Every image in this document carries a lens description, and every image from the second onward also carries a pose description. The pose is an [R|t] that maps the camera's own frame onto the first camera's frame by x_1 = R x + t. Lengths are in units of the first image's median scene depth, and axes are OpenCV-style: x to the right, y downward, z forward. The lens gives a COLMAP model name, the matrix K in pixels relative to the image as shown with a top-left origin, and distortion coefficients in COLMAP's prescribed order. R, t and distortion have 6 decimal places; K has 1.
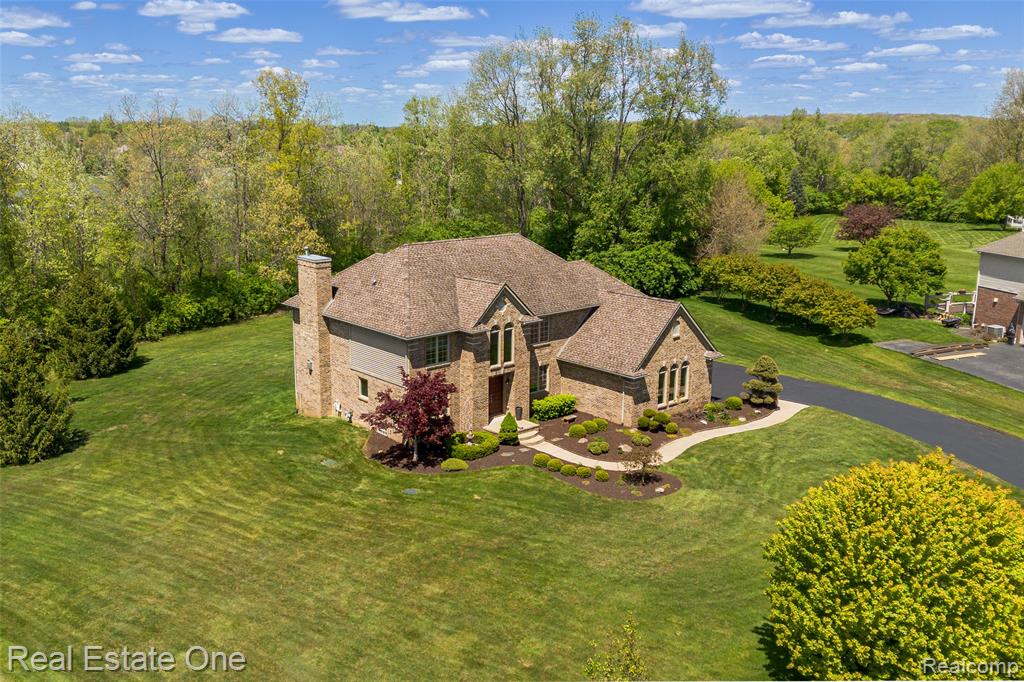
lens RADIAL K [[896.6, 0, 458.8], [0, 896.6, 316.6], [0, 0, 1]] dist [0.077982, -0.068576]
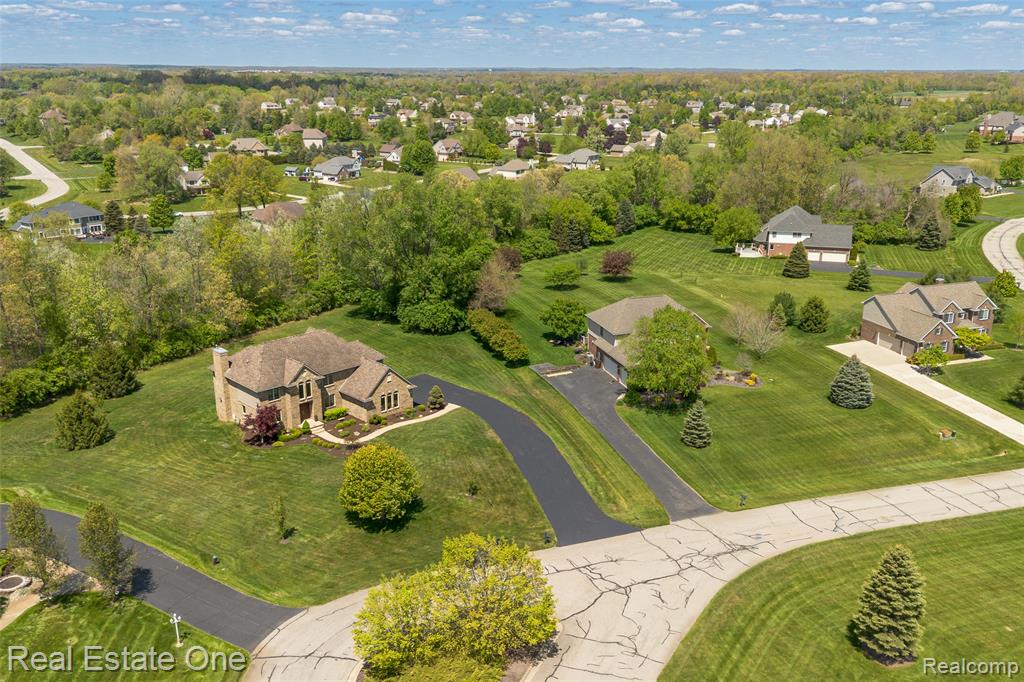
lens RADIAL K [[896.6, 0, 533.4], [0, 896.6, 313.7], [0, 0, 1]] dist [0.077982, -0.068576]
pose [[0.996683, -0.022569, 0.078189, 0.429592], [0.017061, 0.997373, 0.070406, -0.296899], [-0.079573, -0.068838, 0.994449, -1.244619]]
